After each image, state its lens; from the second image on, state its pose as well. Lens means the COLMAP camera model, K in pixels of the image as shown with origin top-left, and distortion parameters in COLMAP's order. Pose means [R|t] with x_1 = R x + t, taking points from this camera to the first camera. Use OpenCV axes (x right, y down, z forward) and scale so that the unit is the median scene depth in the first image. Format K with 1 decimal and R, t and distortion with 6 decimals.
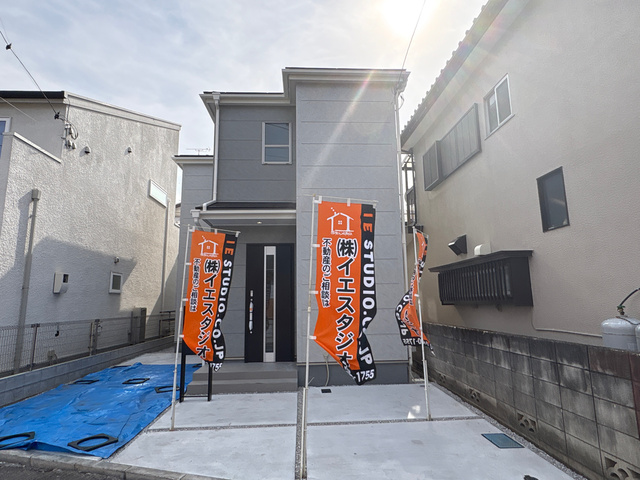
lens RADIAL K [[372.5, 0, 317.9], [0, 372.5, 238.6], [0, 0, 1]] dist [0.007328, 0.004694]
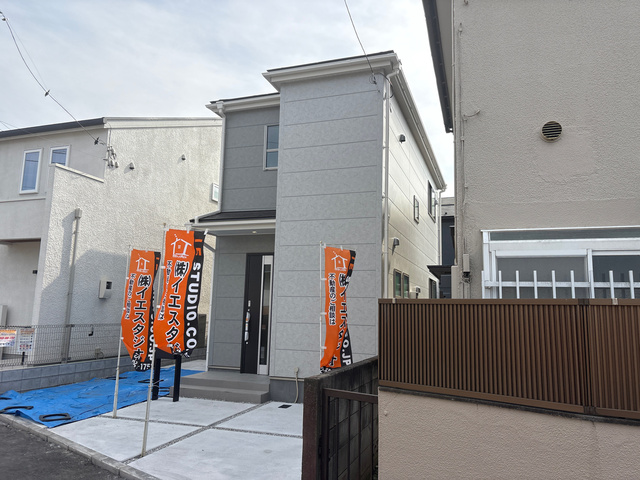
lens RADIAL K [[484.3, 0, 315.2], [0, 484.3, 237.1], [0, 0, 1]] dist [0.078648, -0.025497]
pose [[0.920182, -0.021046, -0.390926, 0.556293], [0.026810, 0.999597, 0.009292, -0.041509], [0.390573, -0.019031, 0.920375, -0.129643]]
